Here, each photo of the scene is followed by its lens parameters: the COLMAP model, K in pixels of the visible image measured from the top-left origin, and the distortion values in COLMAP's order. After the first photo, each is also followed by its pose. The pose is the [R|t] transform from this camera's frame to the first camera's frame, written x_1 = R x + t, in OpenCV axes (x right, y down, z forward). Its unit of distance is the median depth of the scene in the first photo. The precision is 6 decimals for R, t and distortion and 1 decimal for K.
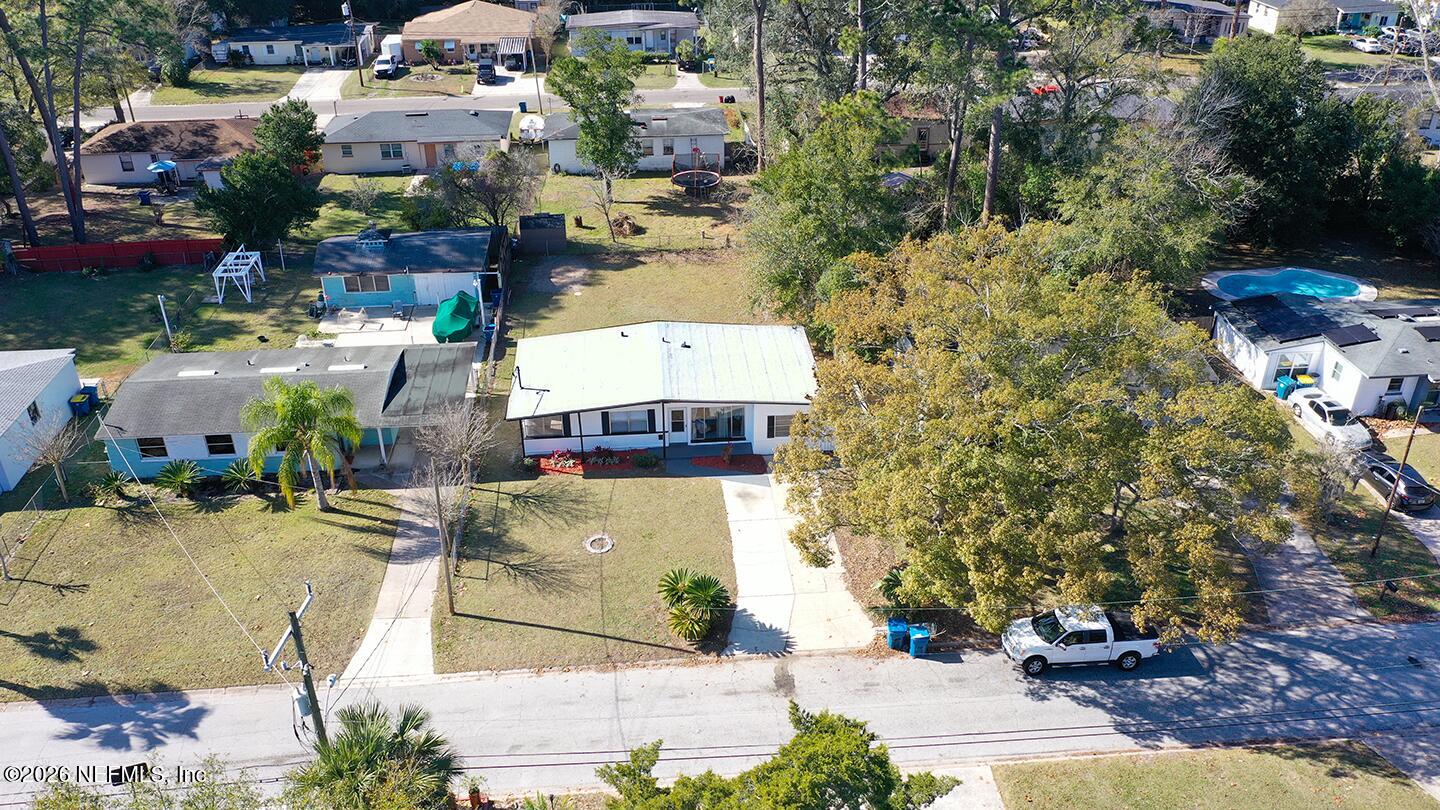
lens RADIAL K [[1144.1, 0, 722.7], [0, 1144.1, 409.0], [0, 0, 1]] dist [0.005779, 0.001781]
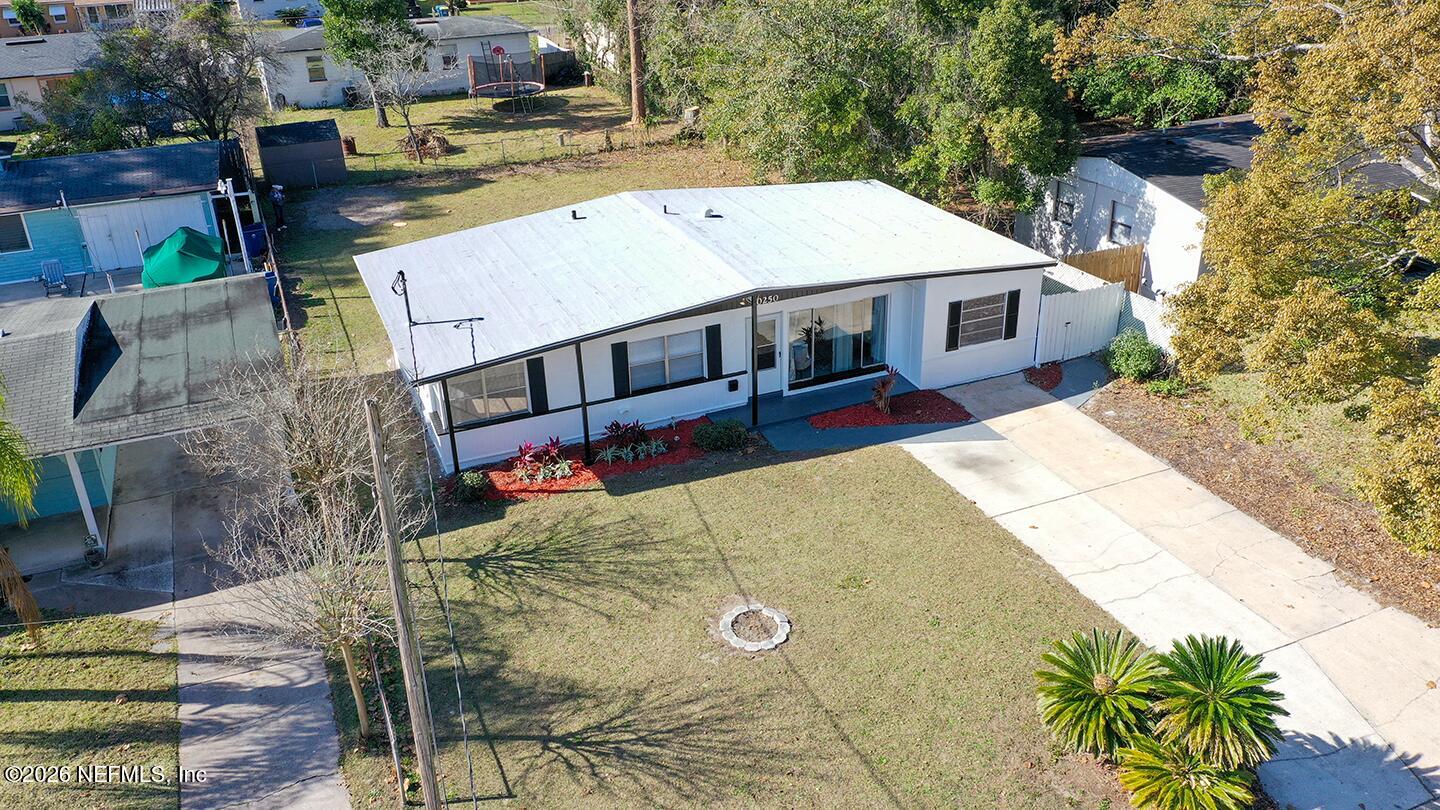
lens RADIAL K [[1144.1, 0, 728.4], [0, 1144.1, 398.9], [0, 0, 1]] dist [0.005779, 0.001781]
pose [[0.948150, -0.155877, 0.276975, -0.190506], [0.175096, 0.983480, -0.045909, 0.051864], [-0.265243, 0.092026, 0.959780, 0.559889]]
